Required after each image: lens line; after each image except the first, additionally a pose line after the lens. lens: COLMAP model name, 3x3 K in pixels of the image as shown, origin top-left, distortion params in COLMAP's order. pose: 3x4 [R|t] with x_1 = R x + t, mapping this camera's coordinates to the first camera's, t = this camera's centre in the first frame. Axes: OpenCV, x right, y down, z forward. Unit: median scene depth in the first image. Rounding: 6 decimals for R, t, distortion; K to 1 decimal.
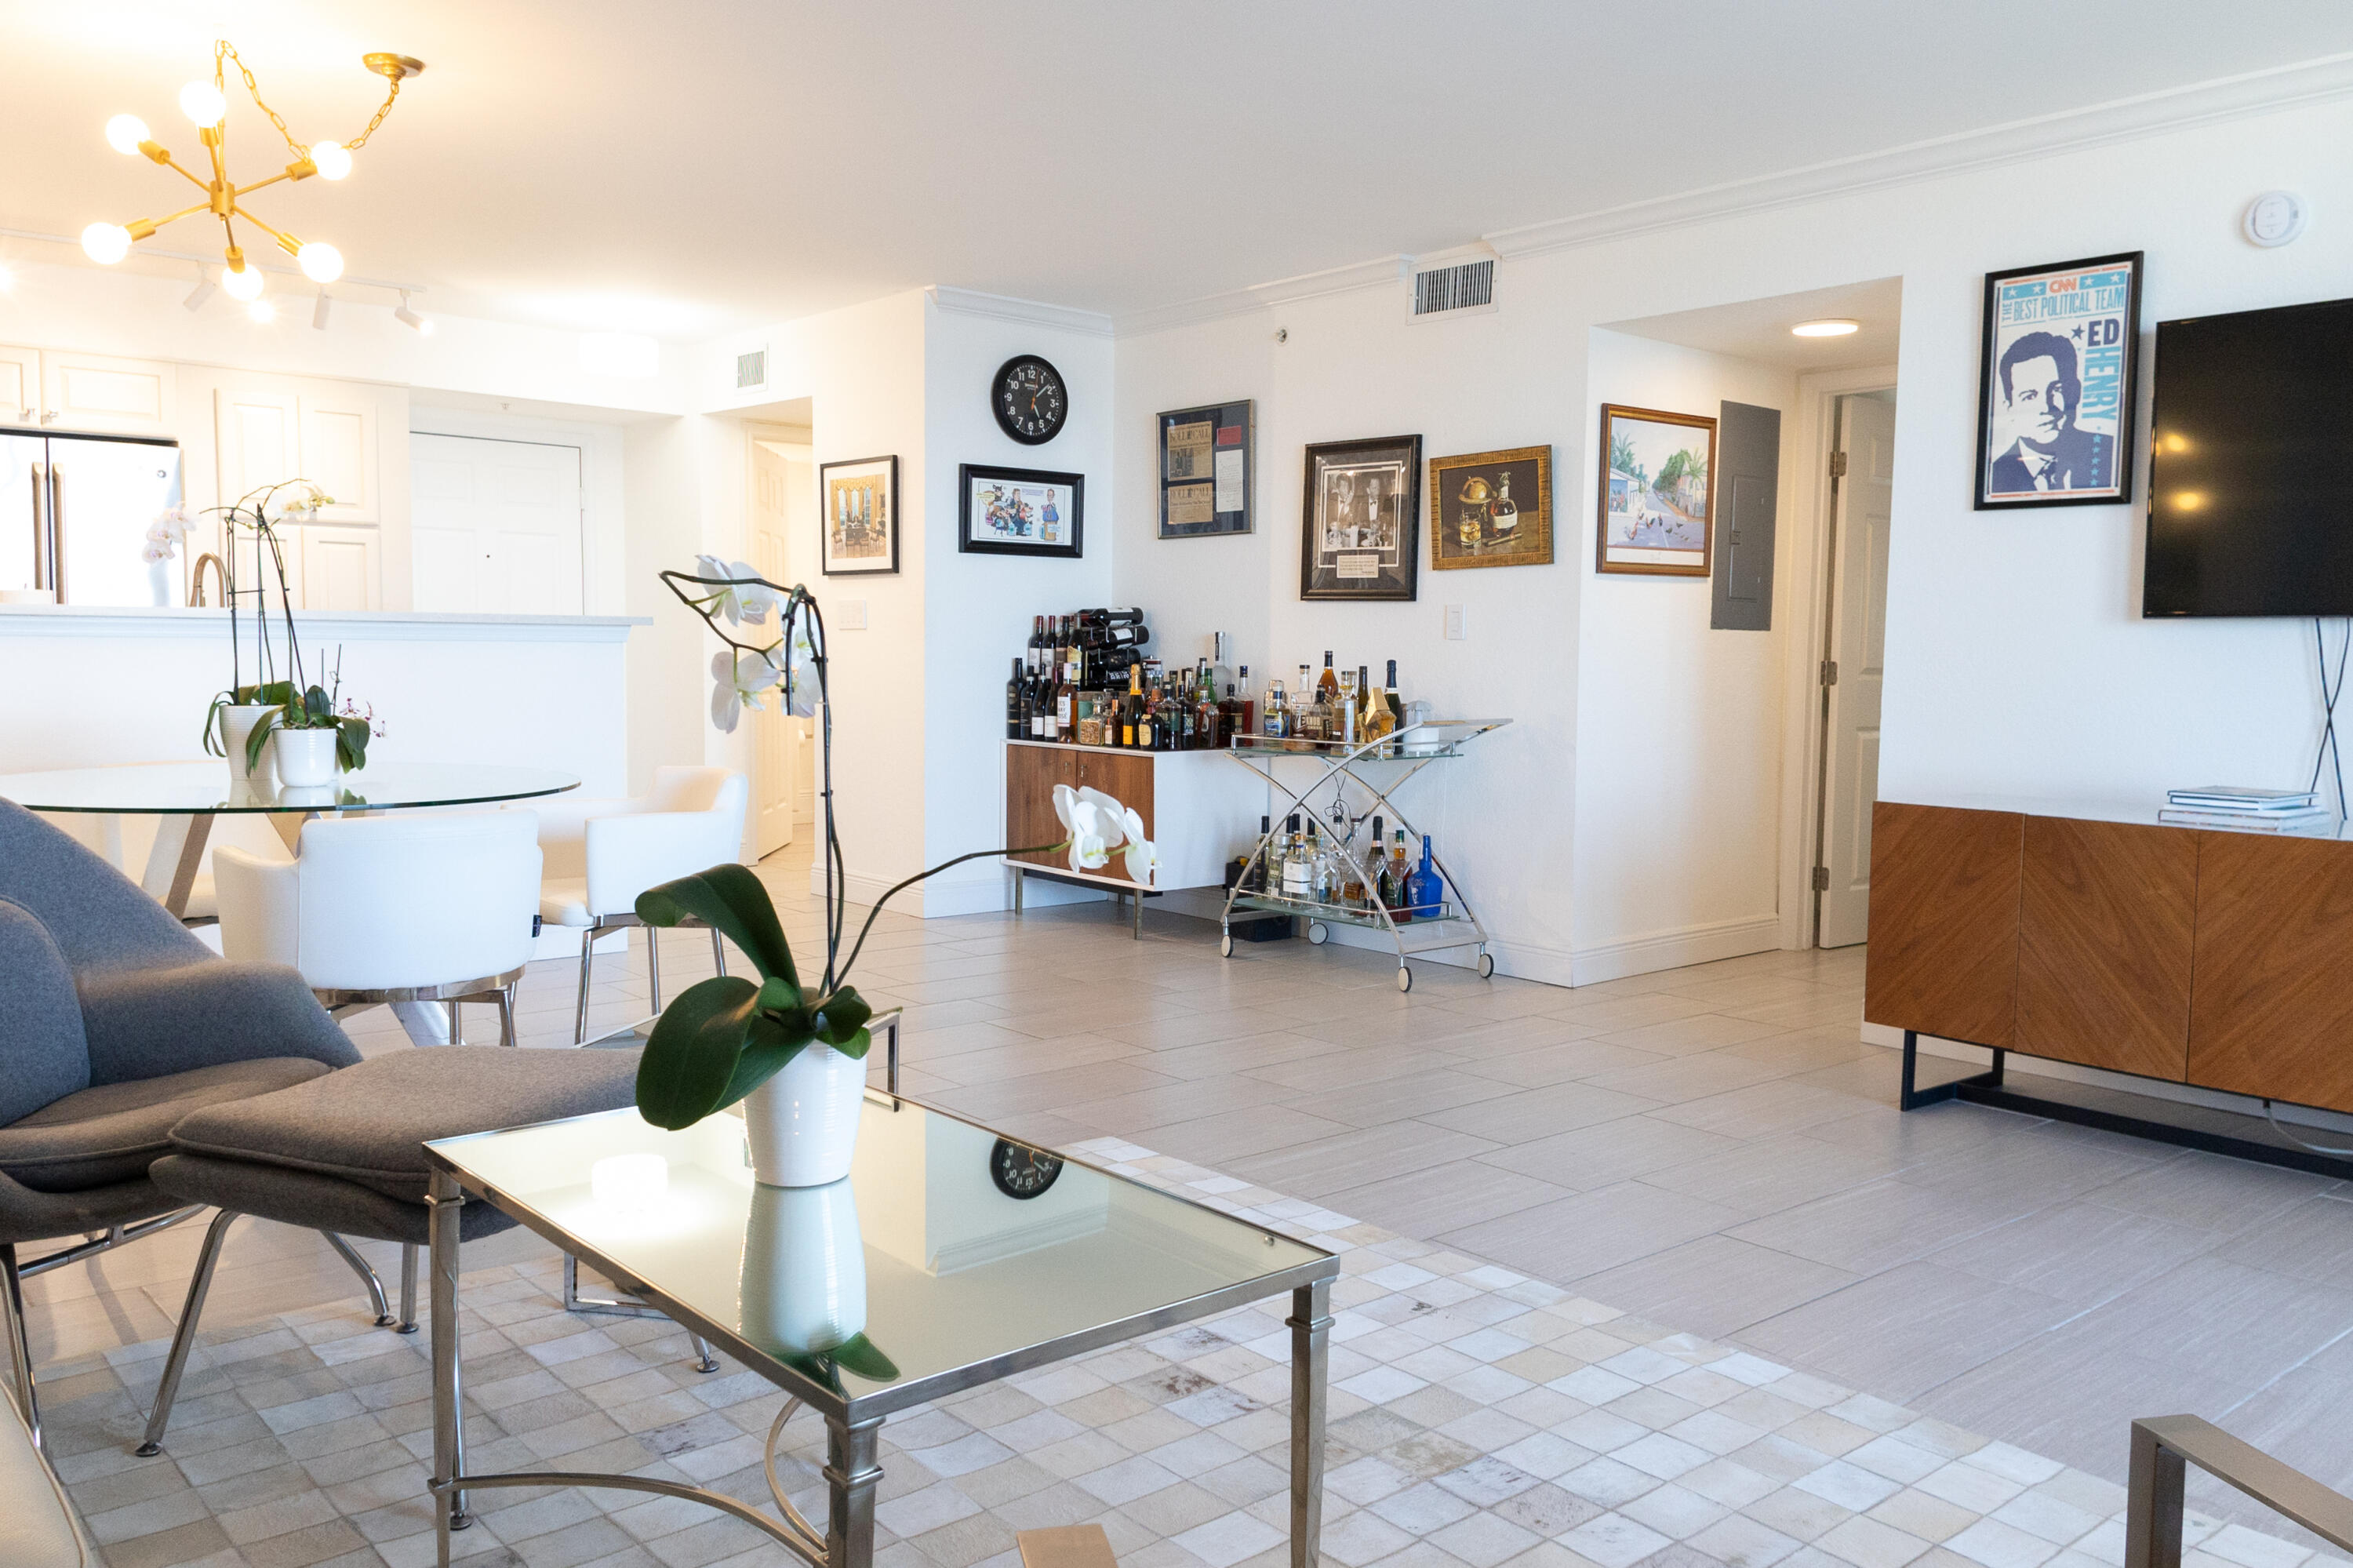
lens RADIAL K [[1799.6, 0, 1176.5], [0, 1799.6, 784.0], [0, 0, 1]] dist [0.089833, -0.130355]
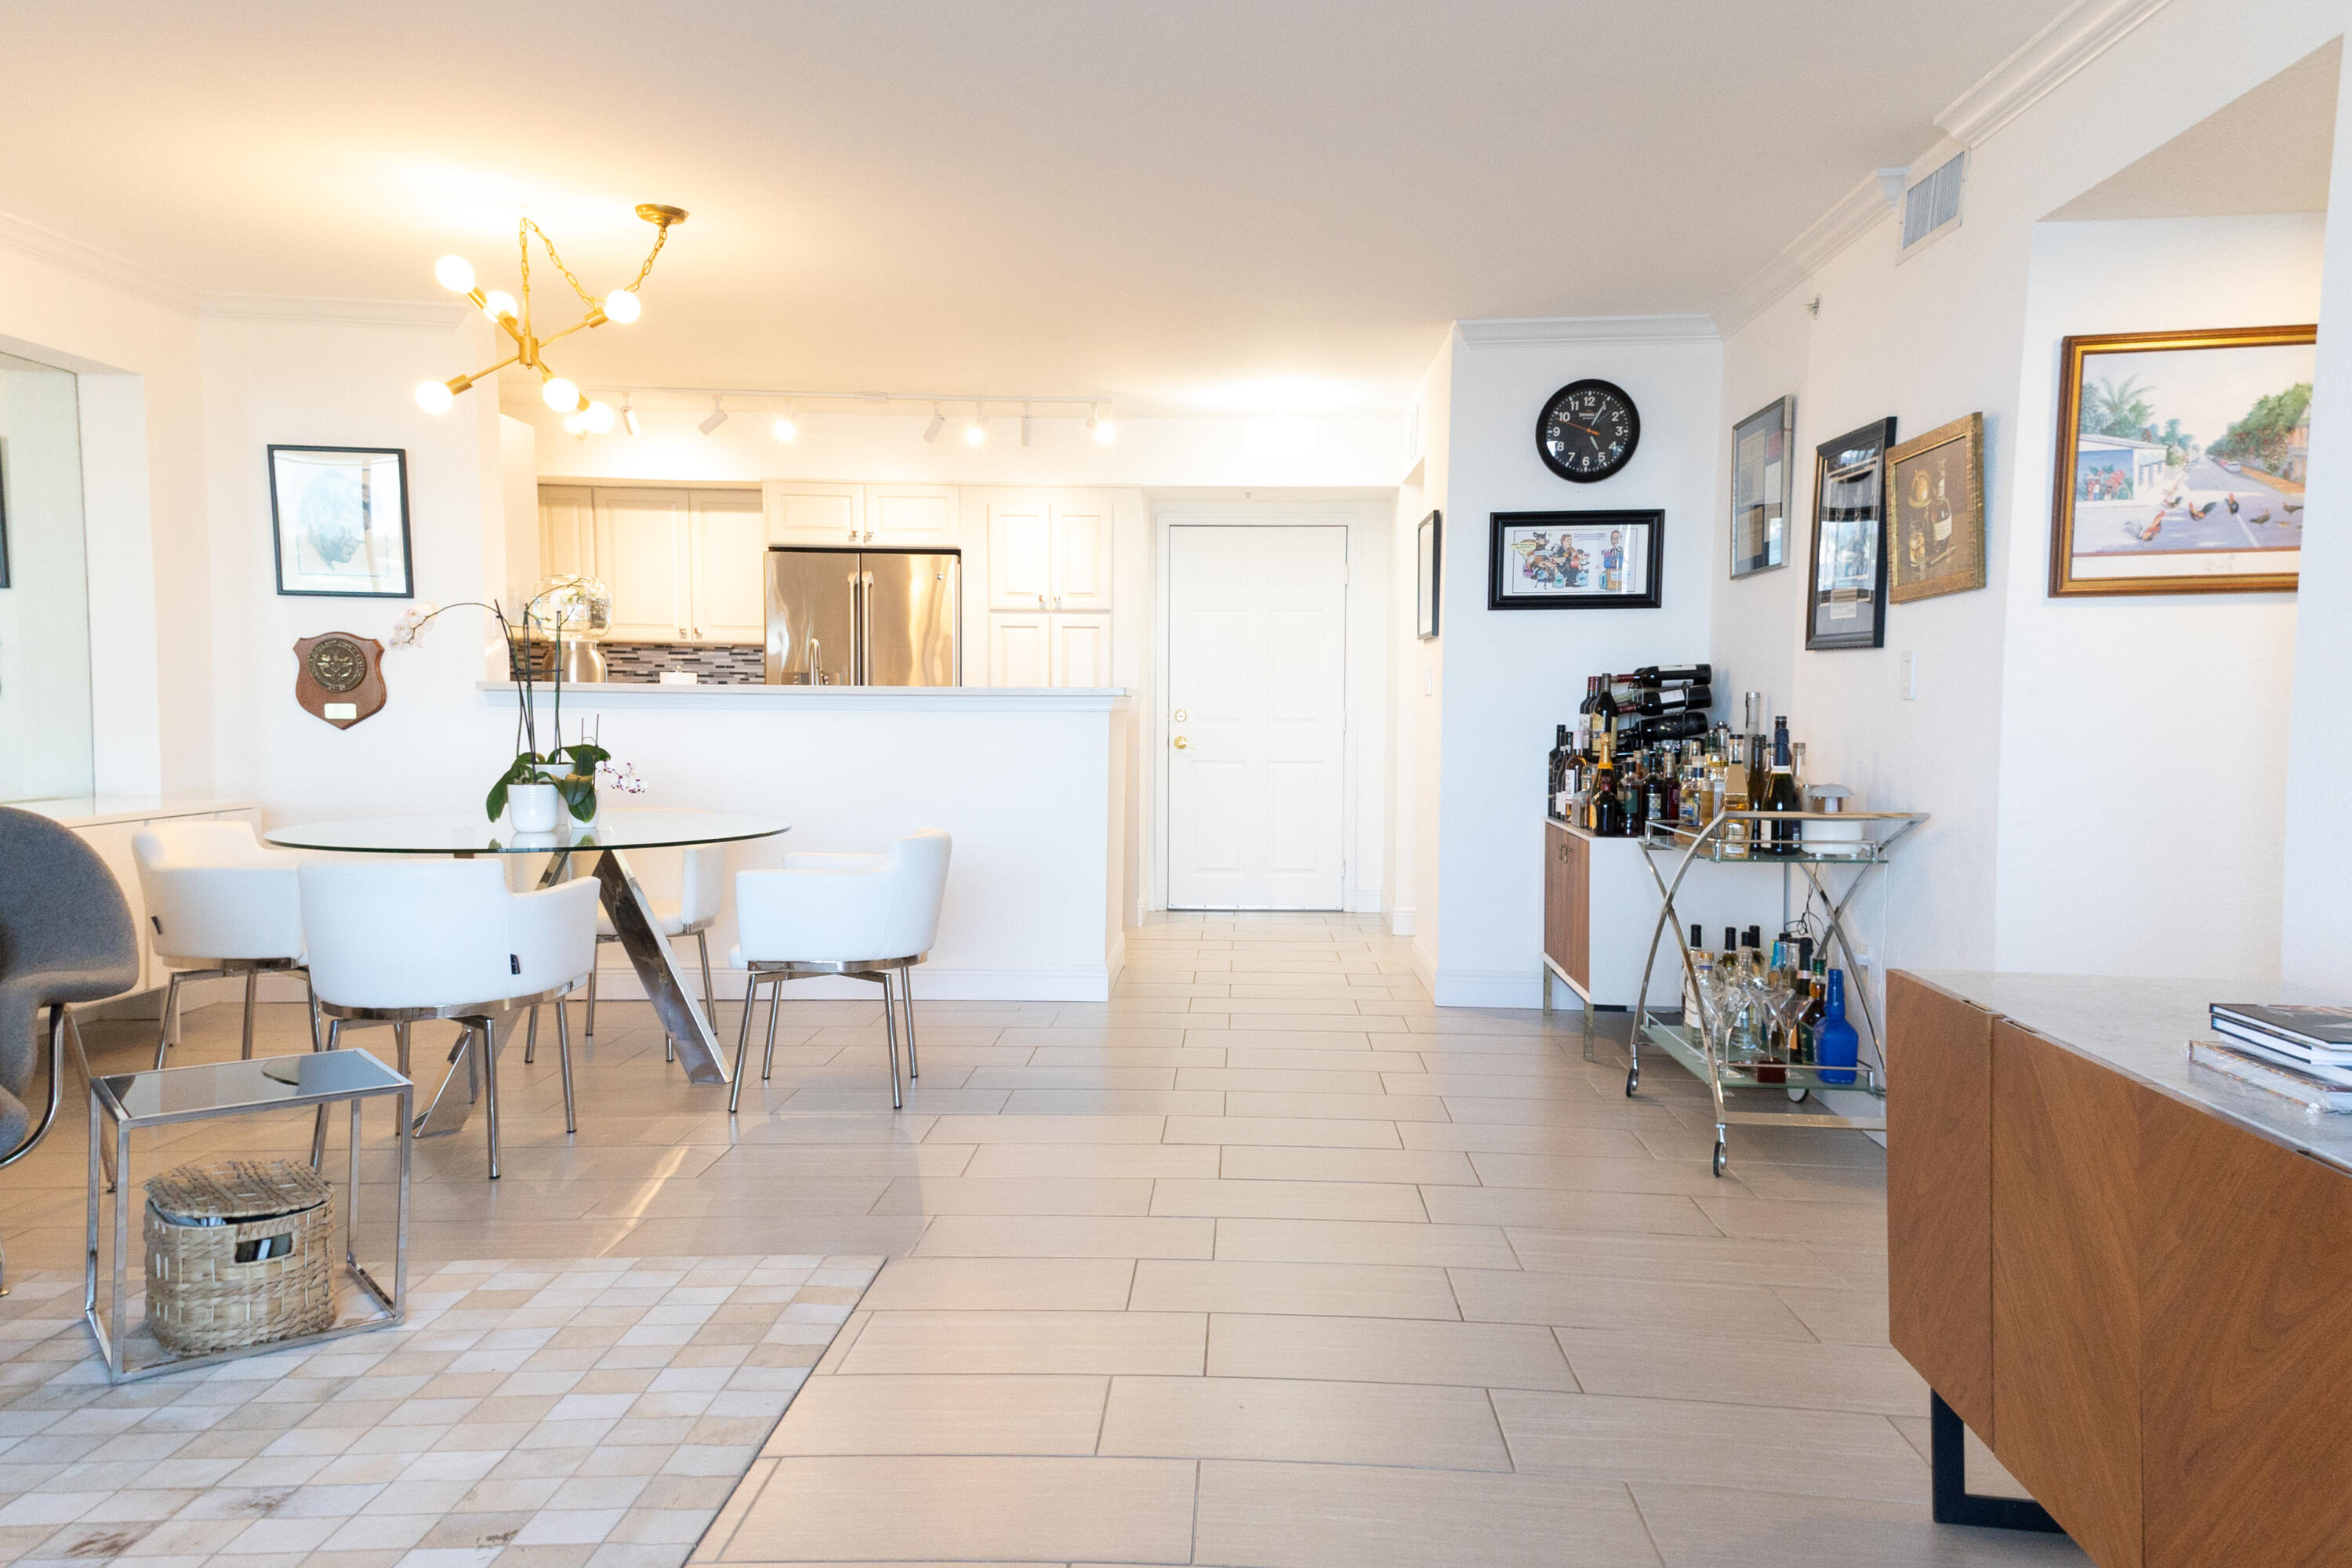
lens RADIAL K [[1750.7, 0, 1176.0], [0, 1750.7, 784.0], [0, 0, 1]] dist [0.312386, -0.176608]
pose [[0.734178, 0.024241, -0.678524, 0.442059], [-0.047531, 0.998746, -0.015748, -0.021963], [0.677291, 0.043813, 0.734409, 0.278189]]
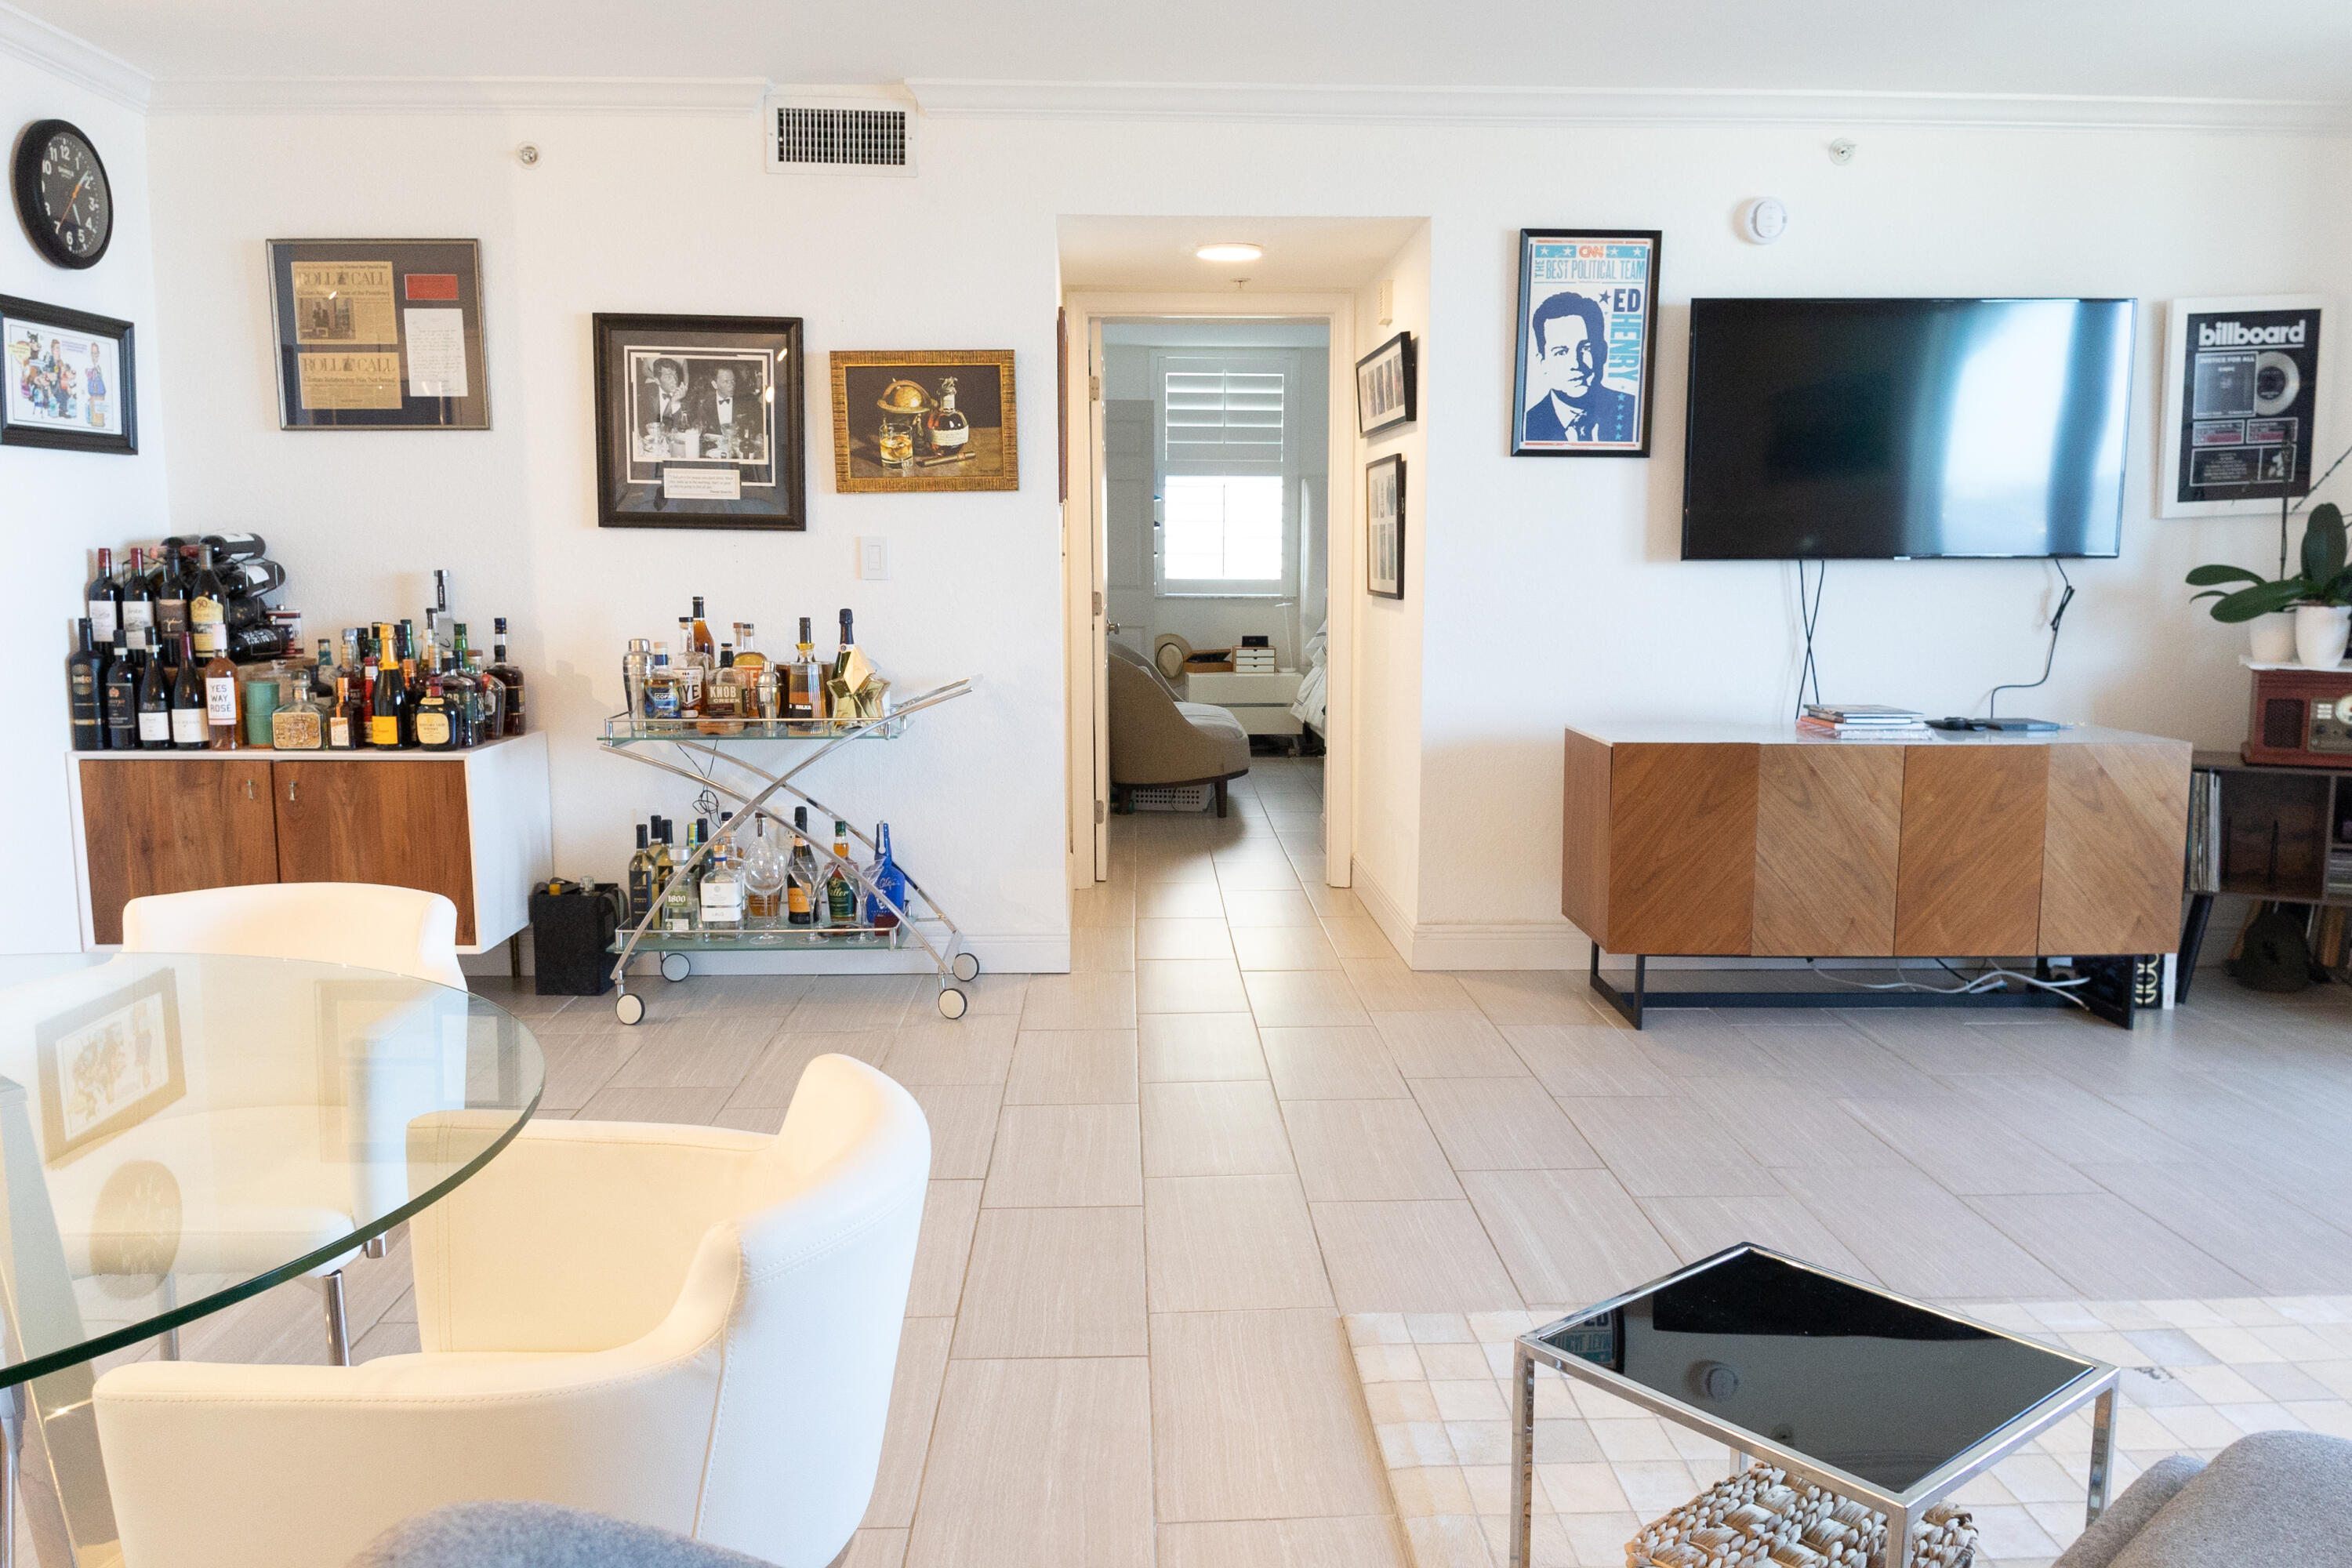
lens RADIAL K [[1775.5, 0, 1176.0], [0, 1775.5, 784.0], [0, 0, 1]] dist [0.029338, -0.073201]
pose [[0.624119, -0.114657, 0.772870, -0.397009], [0.065074, 0.993365, 0.094819, -0.056707], [-0.778614, -0.008884, 0.627440, 0.398188]]
